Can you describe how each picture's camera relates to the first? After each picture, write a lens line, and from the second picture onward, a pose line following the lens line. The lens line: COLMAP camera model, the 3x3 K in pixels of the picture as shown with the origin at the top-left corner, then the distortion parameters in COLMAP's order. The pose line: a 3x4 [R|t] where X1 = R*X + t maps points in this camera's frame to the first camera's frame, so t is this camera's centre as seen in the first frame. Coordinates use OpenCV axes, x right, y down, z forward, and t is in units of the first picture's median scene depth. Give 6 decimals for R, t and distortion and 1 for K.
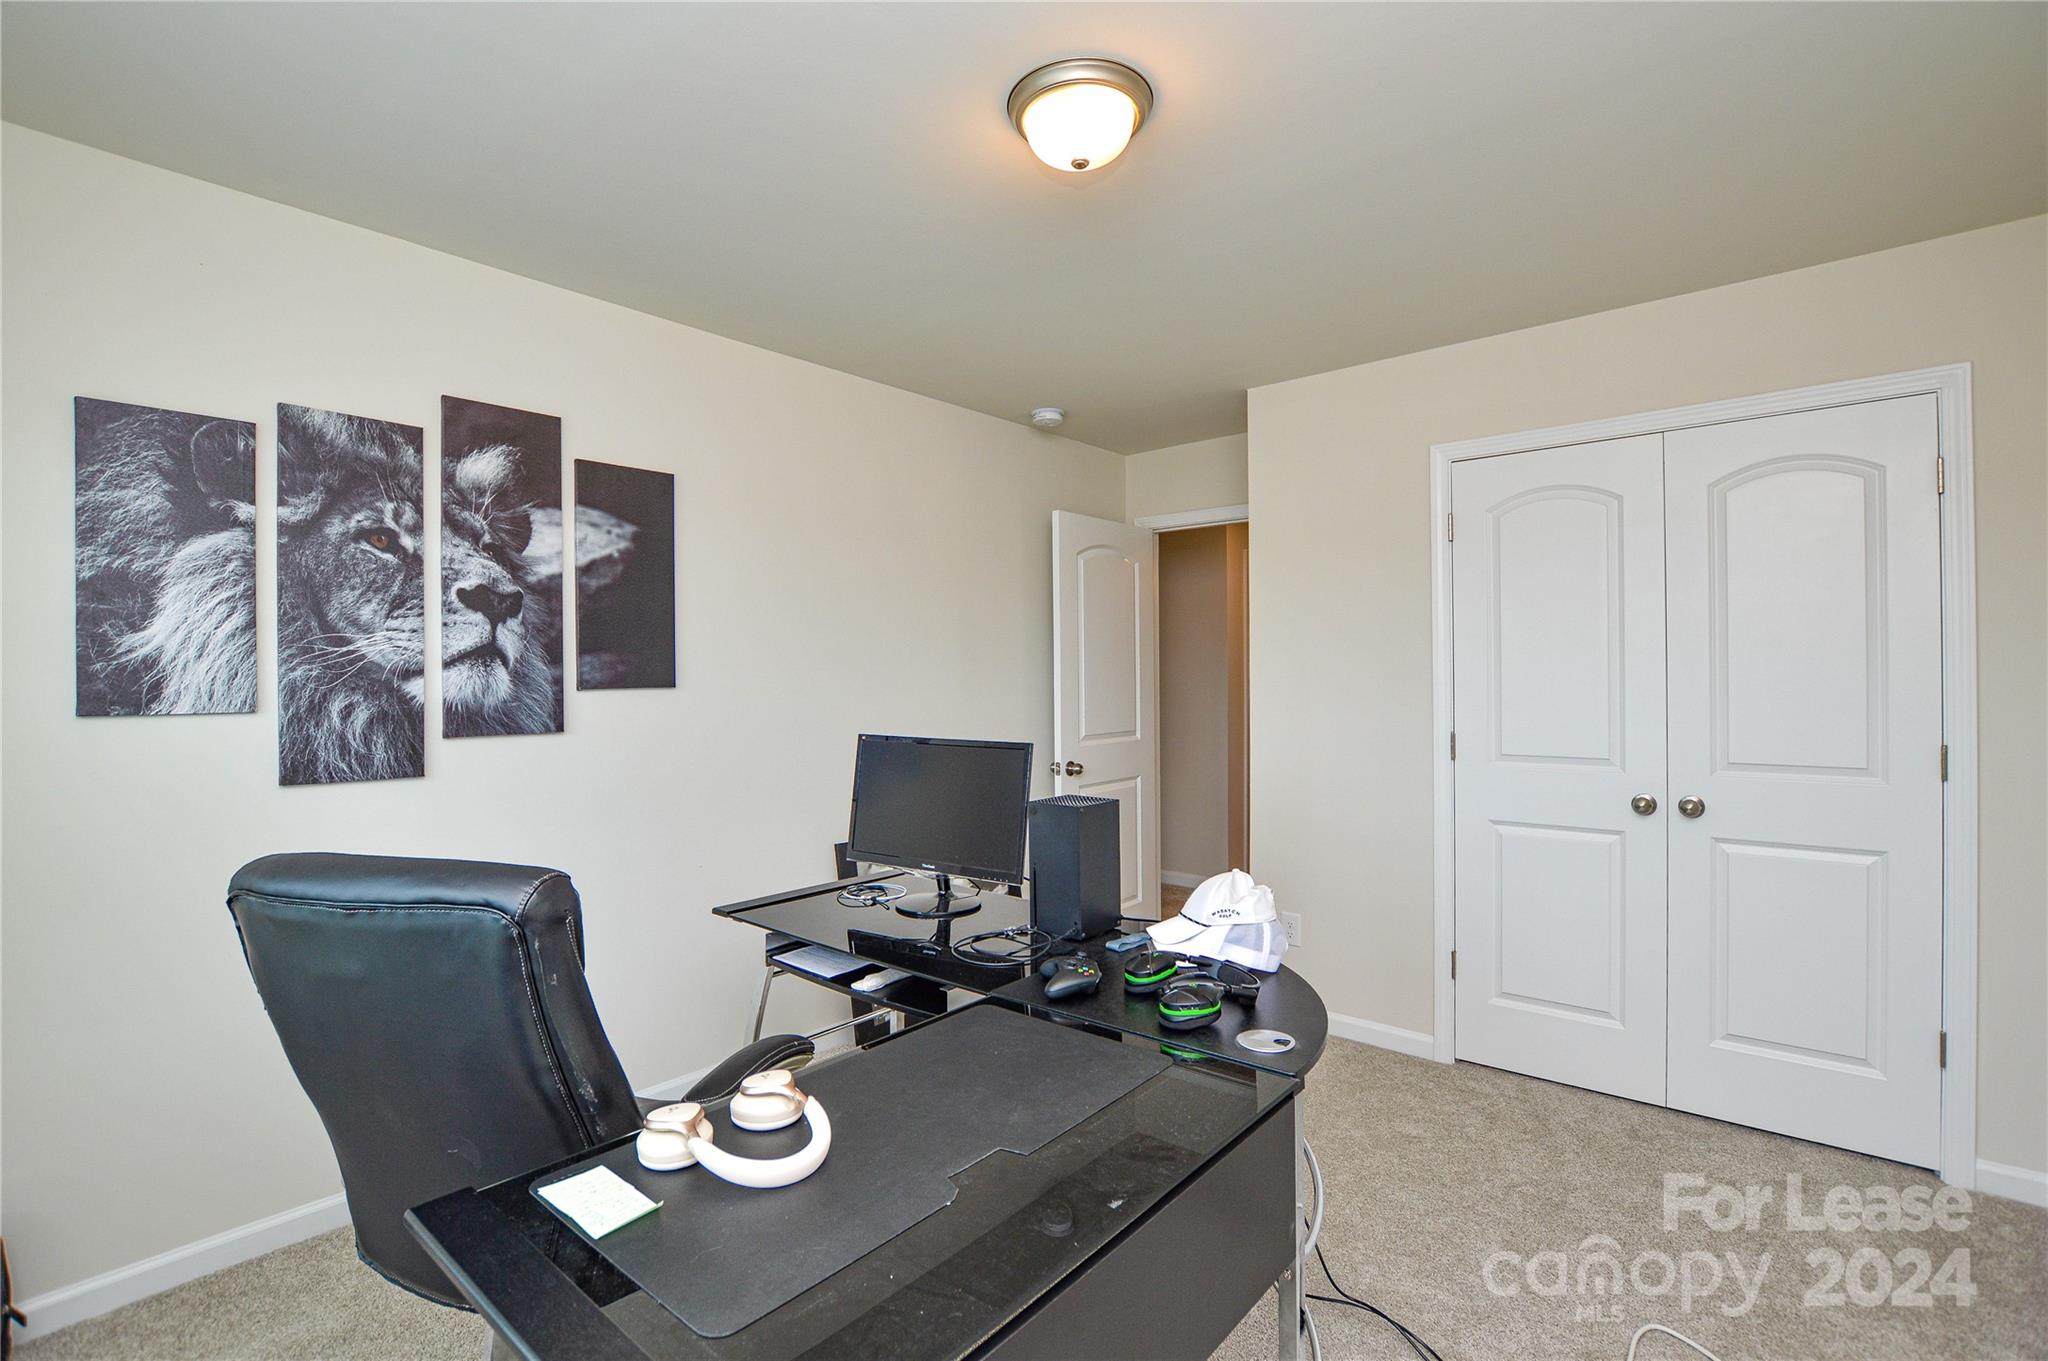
lens RADIAL K [[922.2, 0, 1024.4], [0, 922.2, 683.9], [0, 0, 1]] dist [-0.024755, 0.002767]
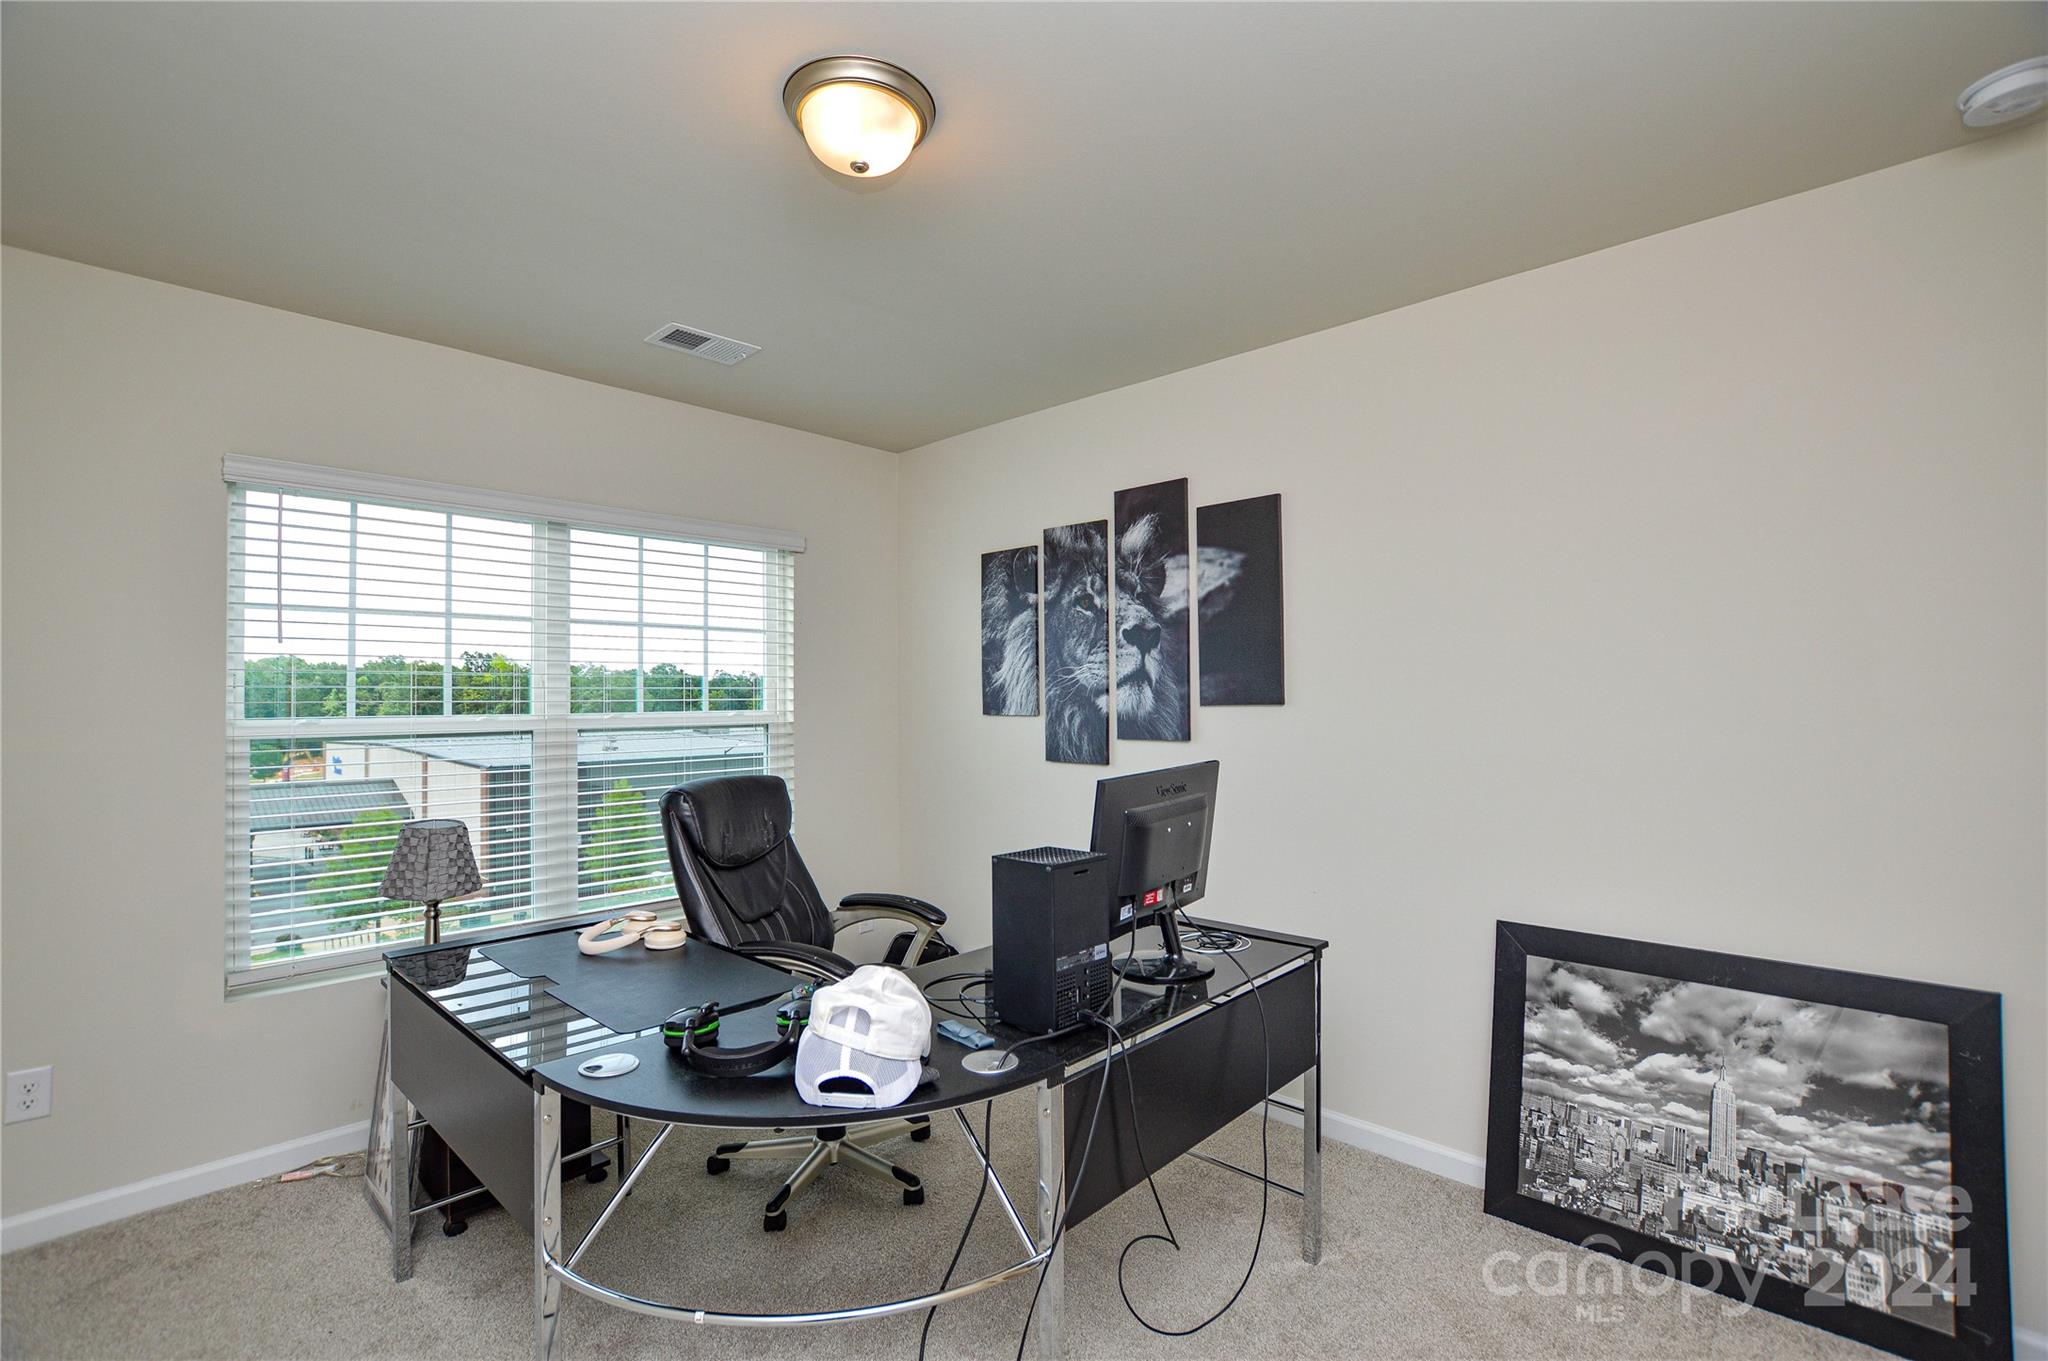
lens RADIAL K [[922.2, 0, 996.3], [0, 922.2, 669.3], [0, 0, 1]] dist [-0.024755, 0.002767]
pose [[-0.050509, -0.025183, -0.998406, 0.762197], [-0.002653, 0.999682, -0.025081, -0.010151], [0.998720, 0.001382, -0.050560, 0.883581]]
